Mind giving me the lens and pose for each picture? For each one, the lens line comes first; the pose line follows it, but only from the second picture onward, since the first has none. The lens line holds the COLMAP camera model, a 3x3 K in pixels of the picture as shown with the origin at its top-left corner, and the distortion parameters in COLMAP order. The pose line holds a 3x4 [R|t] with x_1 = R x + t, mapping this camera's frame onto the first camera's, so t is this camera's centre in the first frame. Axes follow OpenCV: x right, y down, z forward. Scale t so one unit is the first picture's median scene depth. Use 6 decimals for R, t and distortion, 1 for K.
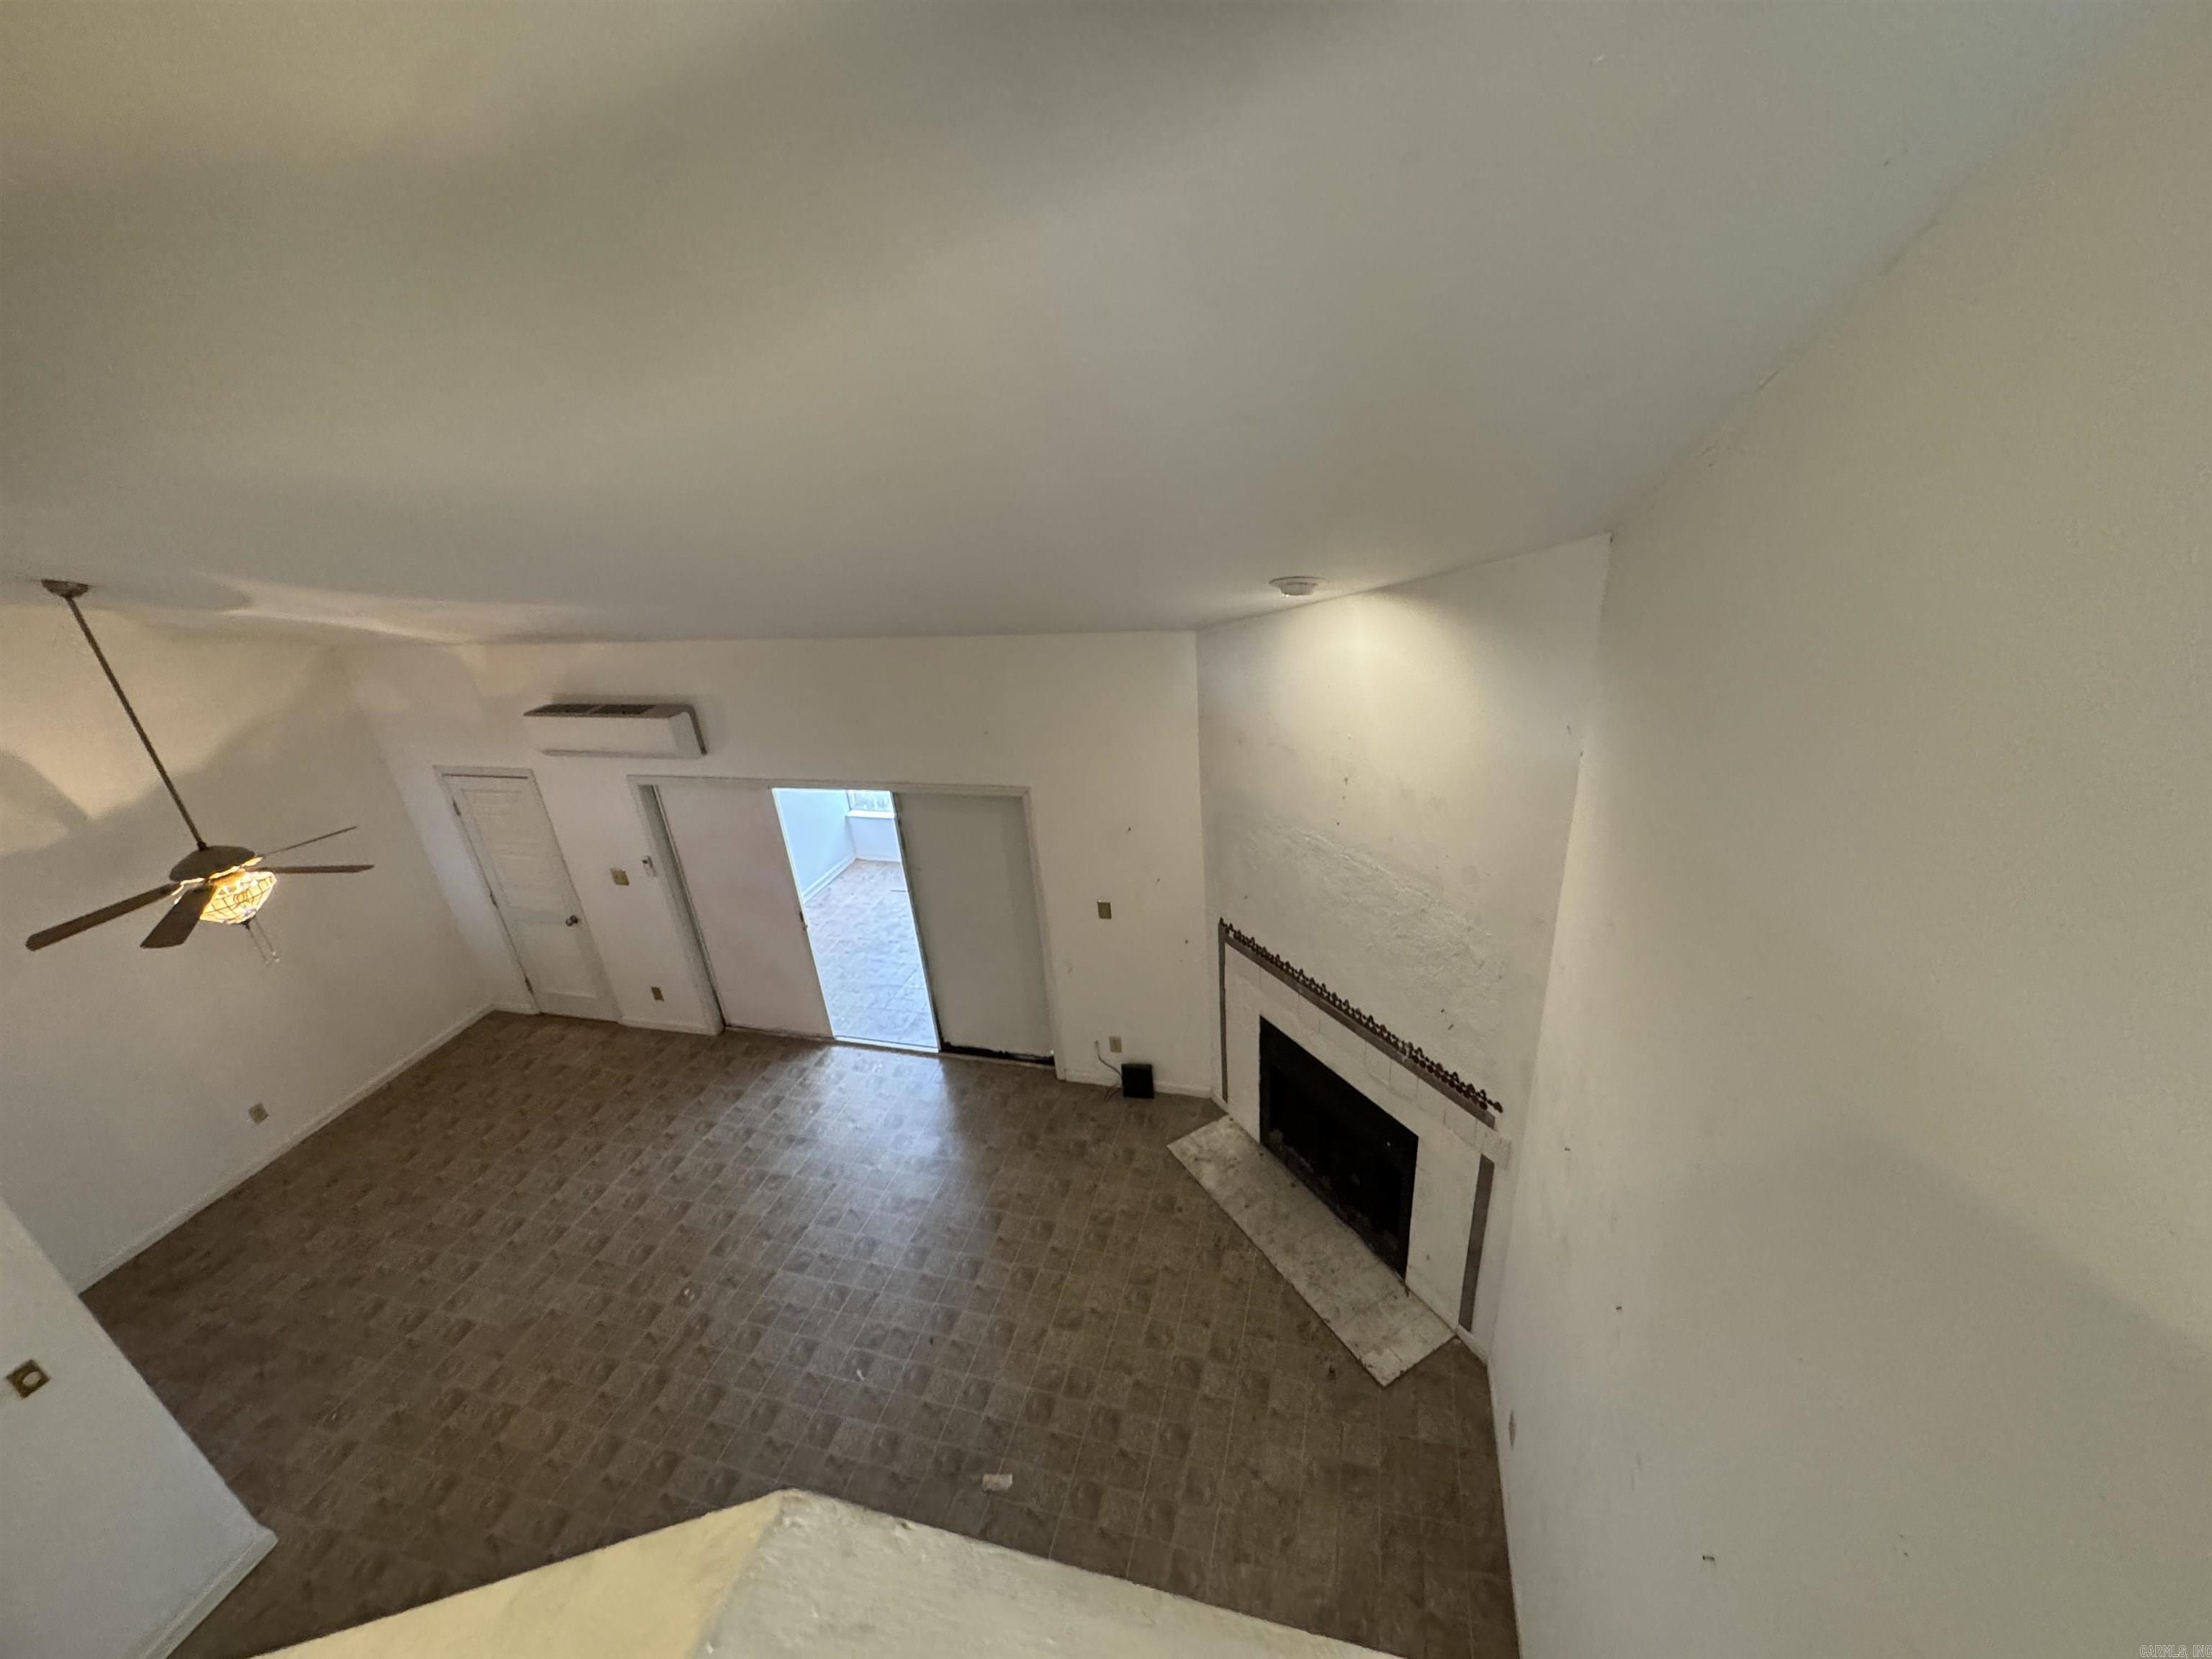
lens RADIAL K [[884.1, 0, 1102.1], [0, 884.1, 825.5], [0, 0, 1]] dist [-0.004227, 0.000596]
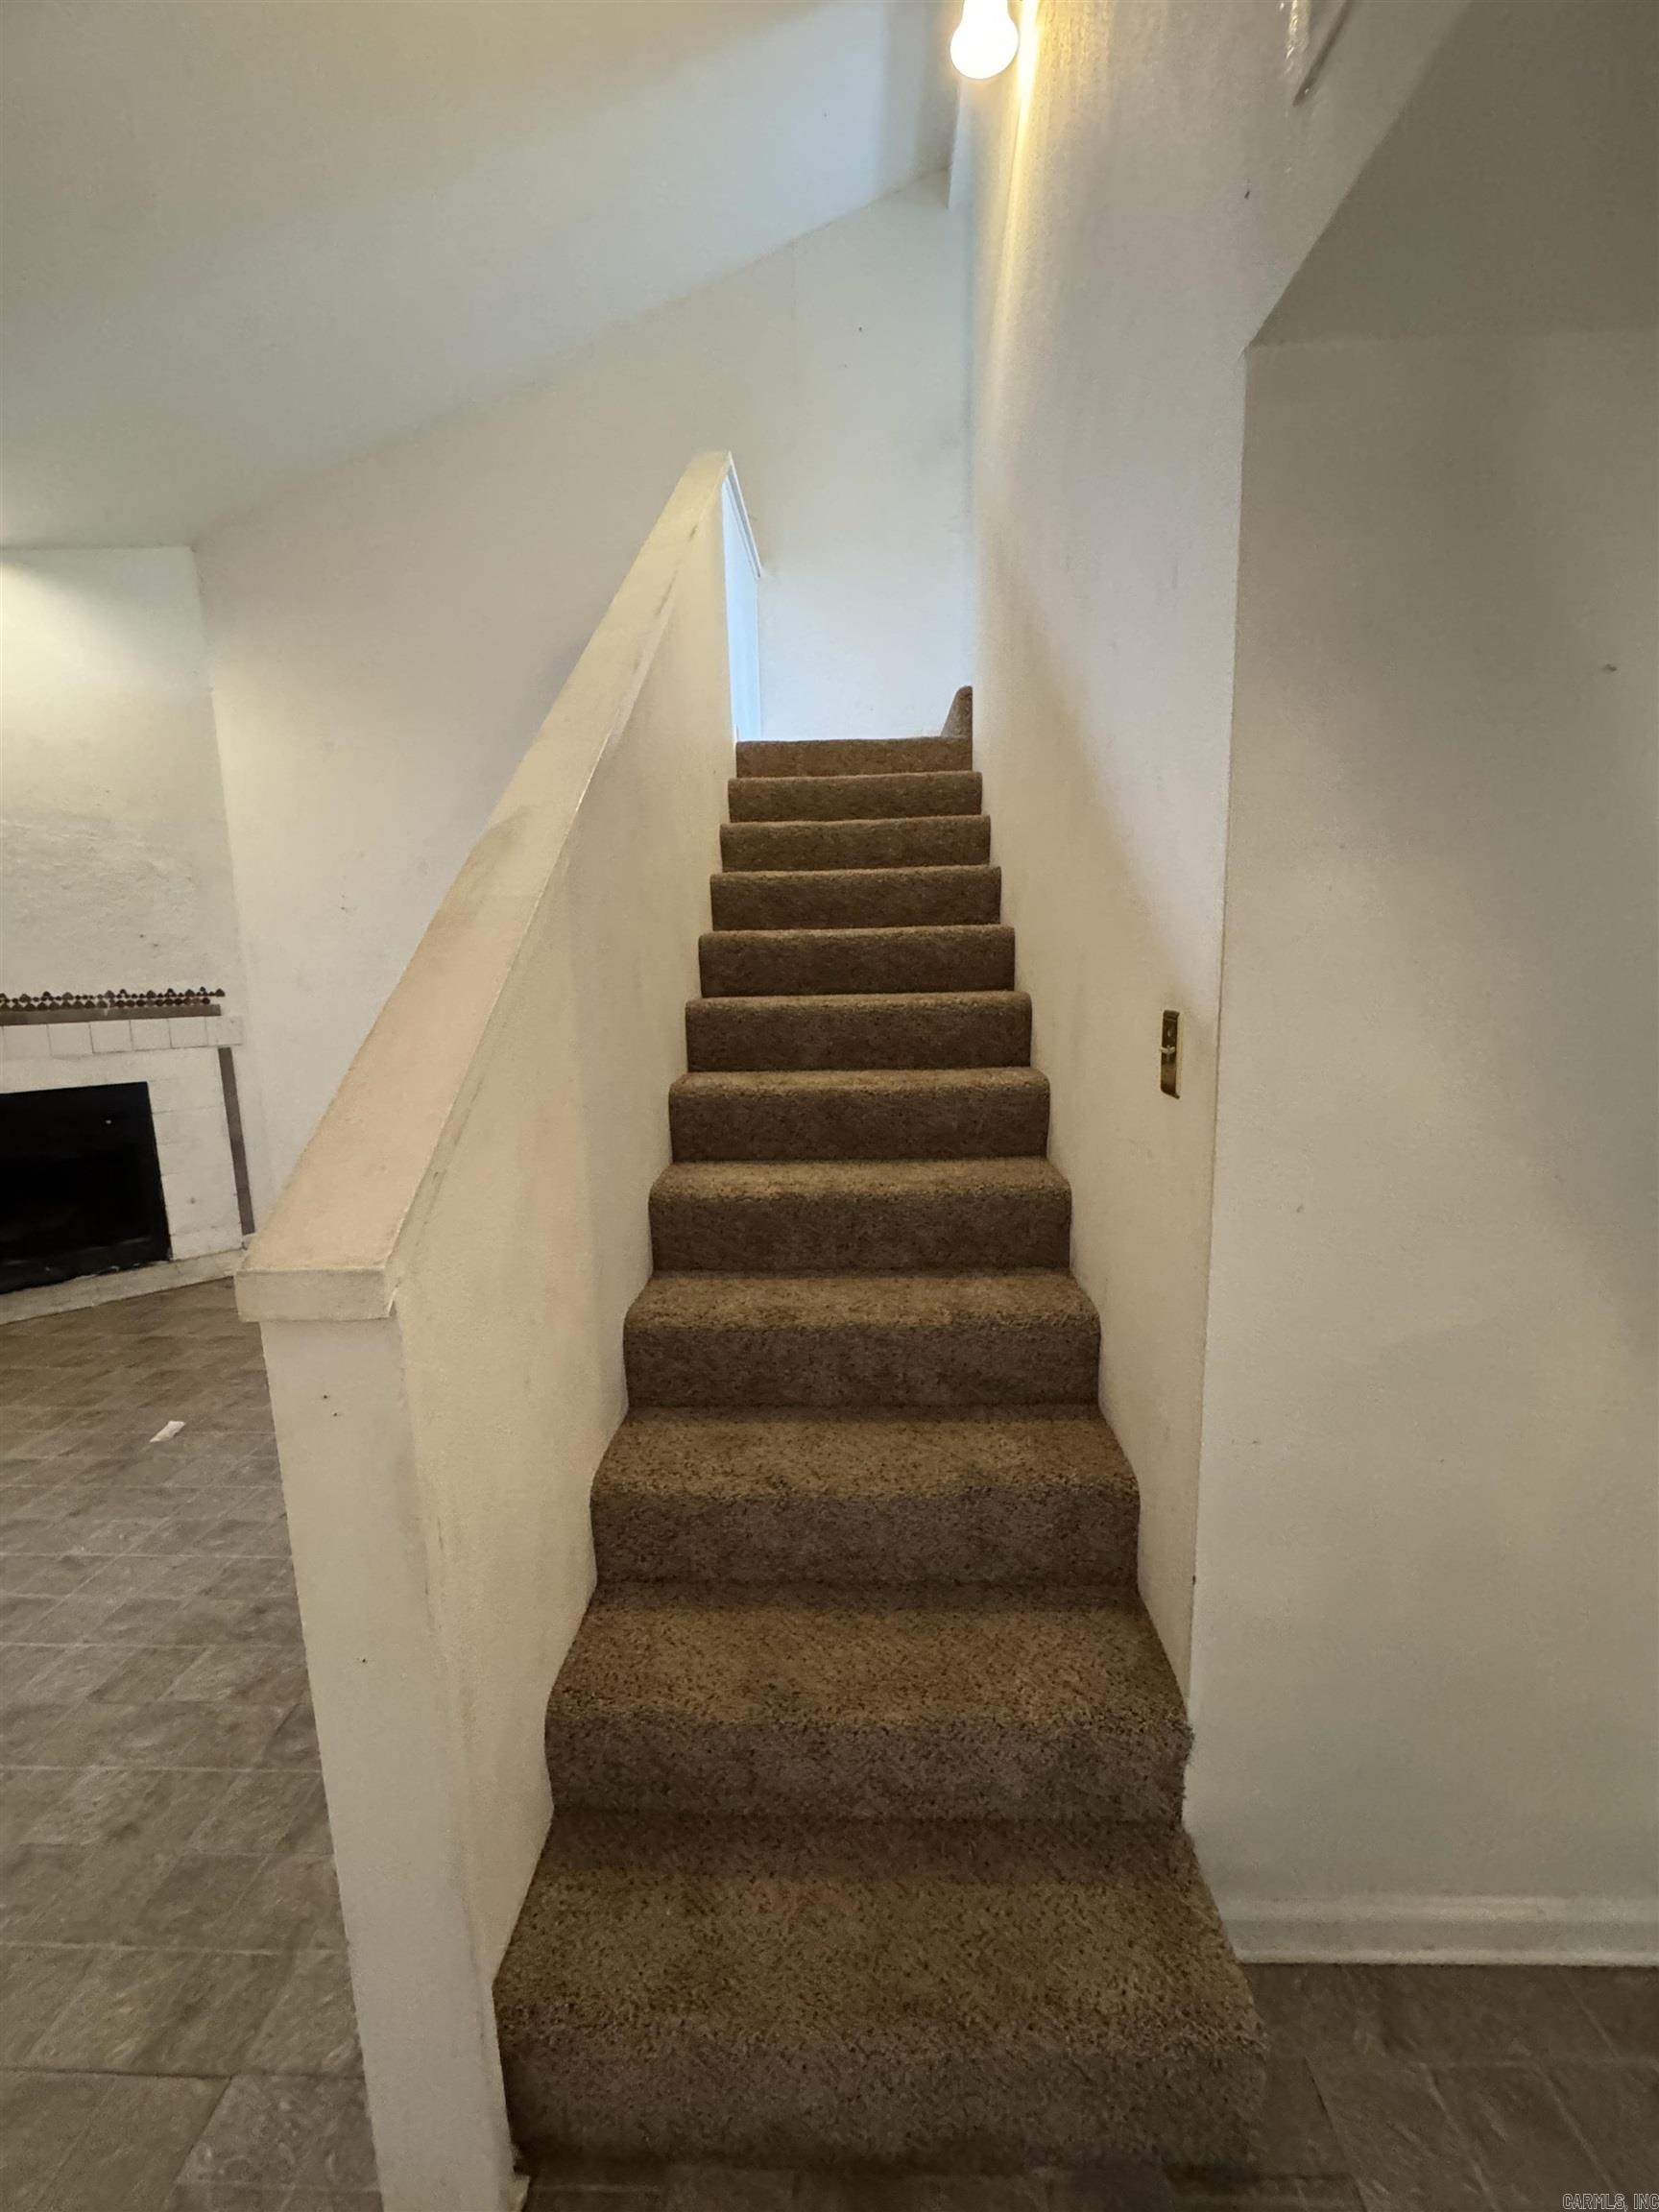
lens RADIAL K [[884.1, 0, 826.2], [0, 884.1, 1107.6], [0, 0, 1]] dist [-0.004227, 0.000596]
pose [[-0.230787, -0.070326, 0.970459, -0.885502], [0.430764, 0.886932, 0.166714, 0.539785], [-0.872456, 0.456515, -0.174399, 0.435789]]
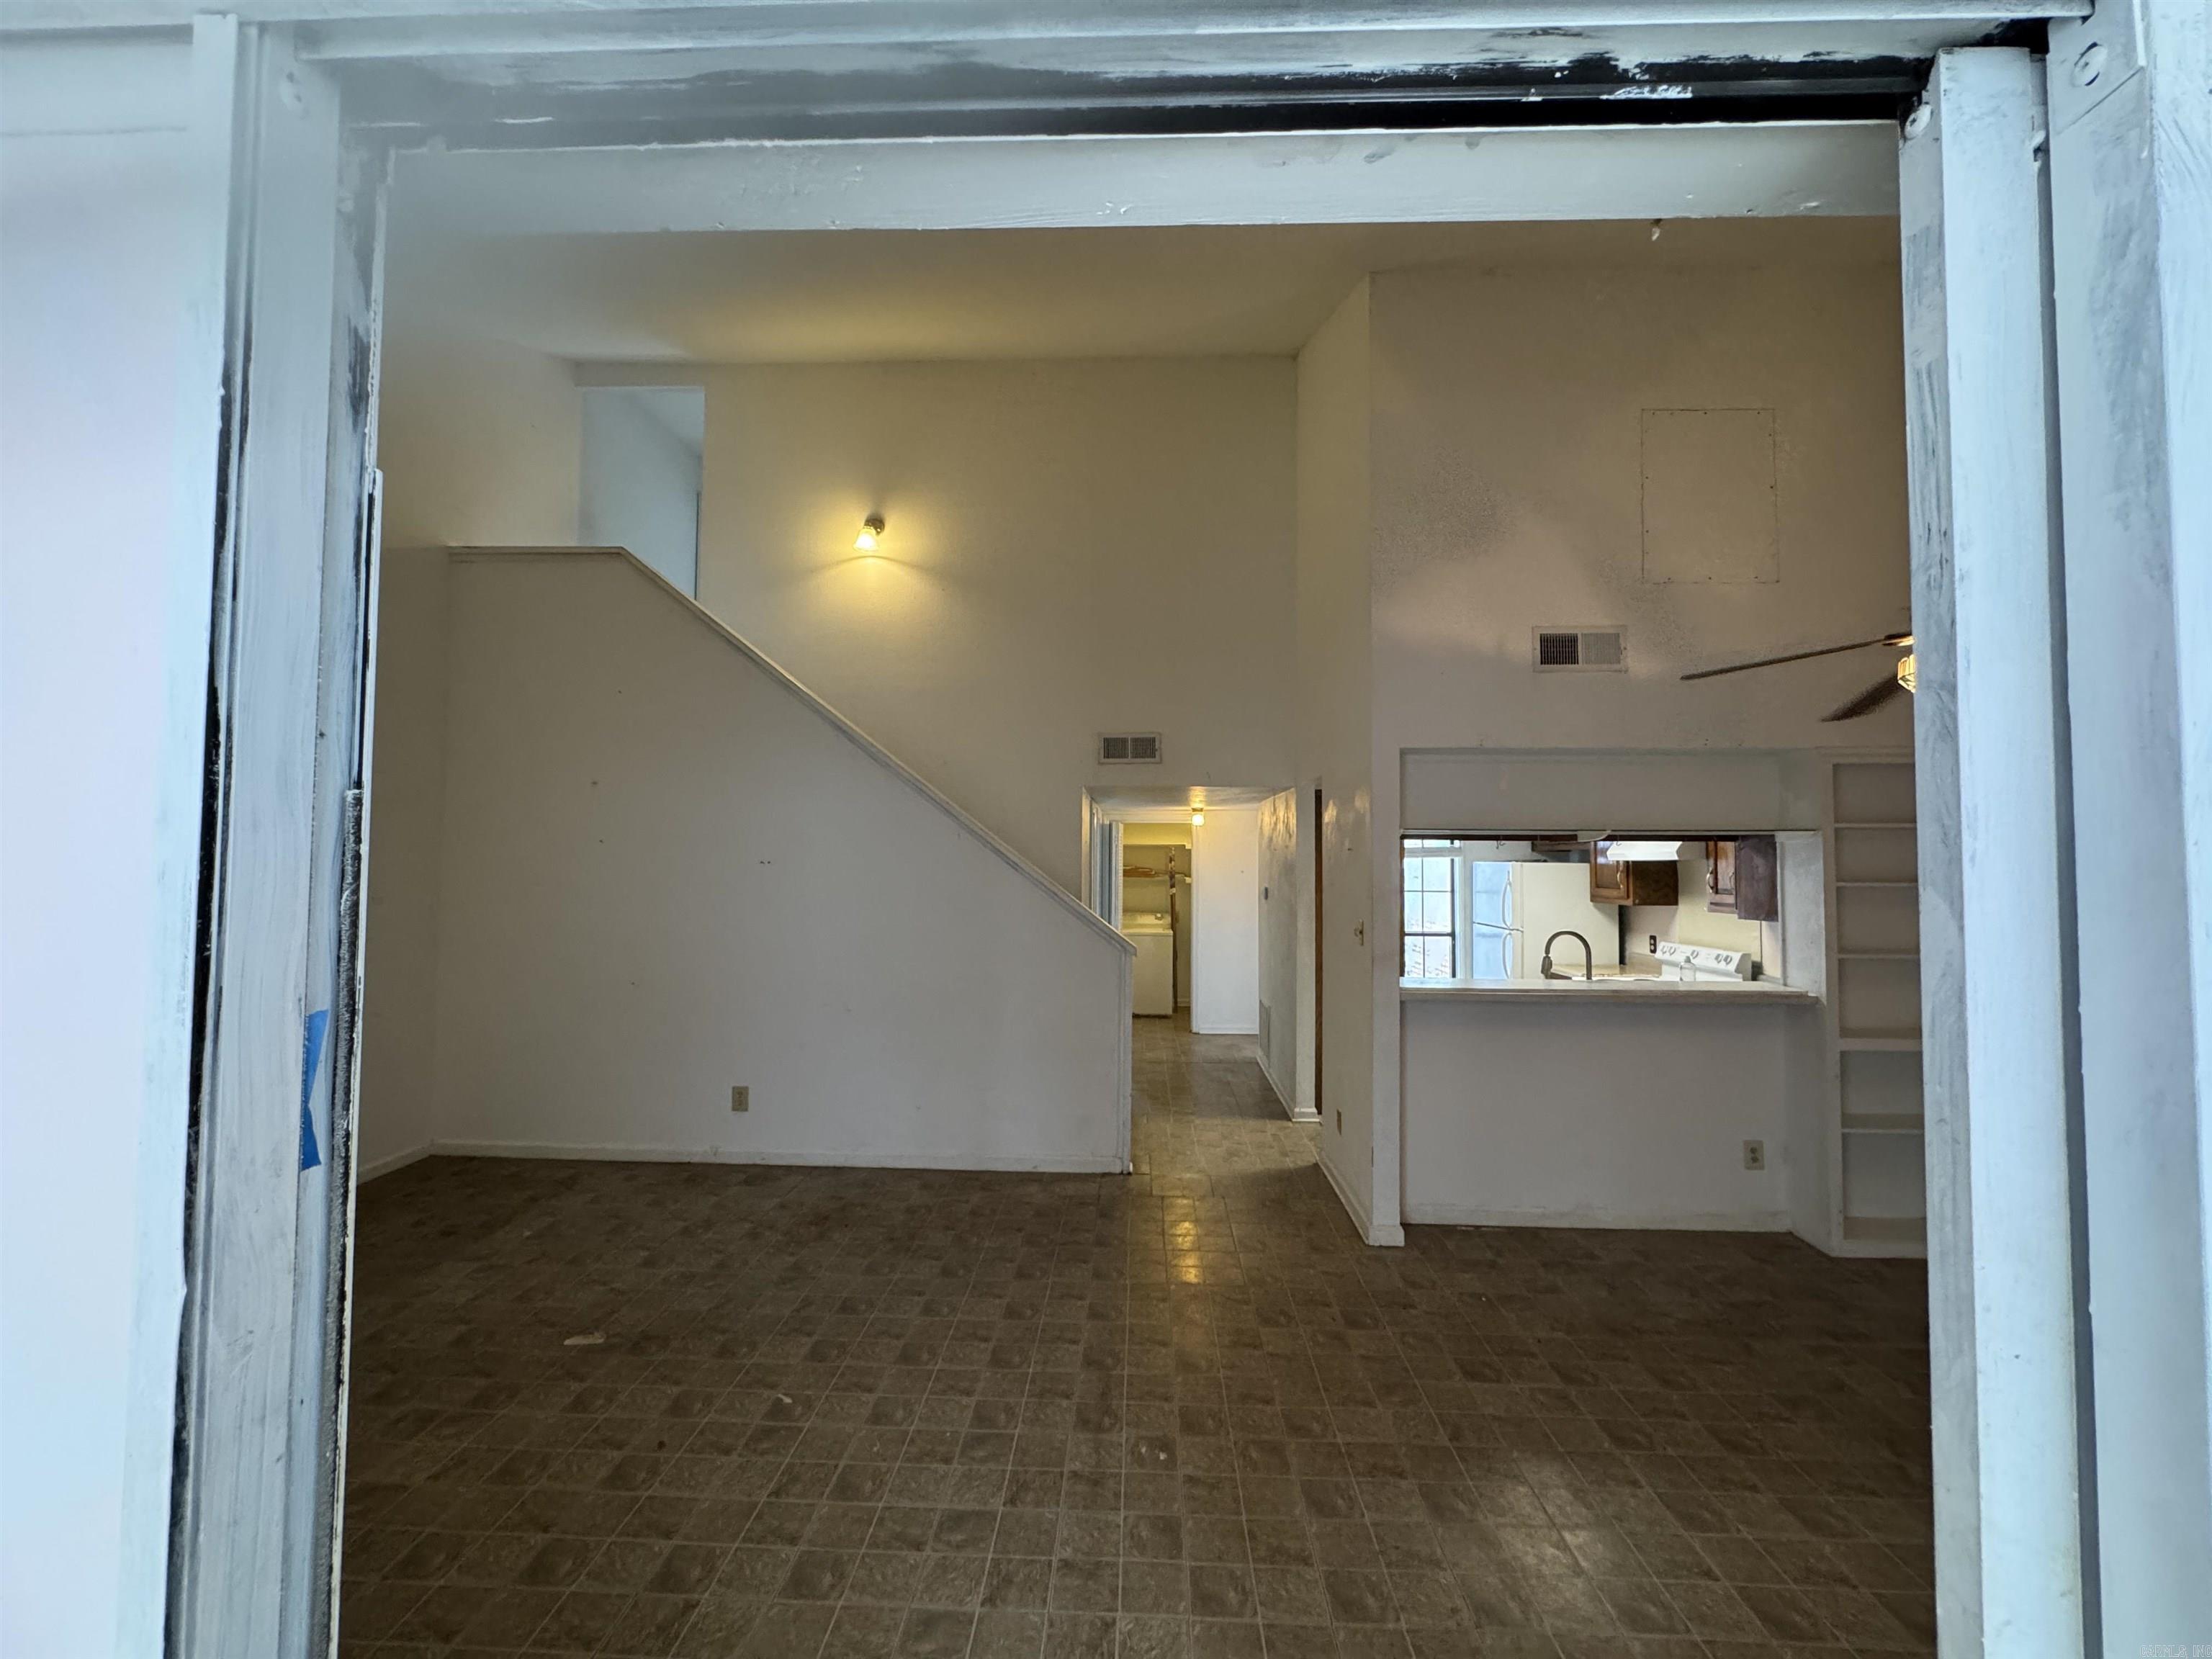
lens RADIAL K [[884.1, 0, 1106.4], [0, 884.1, 826.0], [0, 0, 1]] dist [-0.004227, 0.000596]
pose [[-0.971136, 0.059213, -0.231062, -0.378294], [-0.032696, 0.926508, 0.374853, -0.017964], [0.236276, 0.371588, -0.897829, 1.480914]]
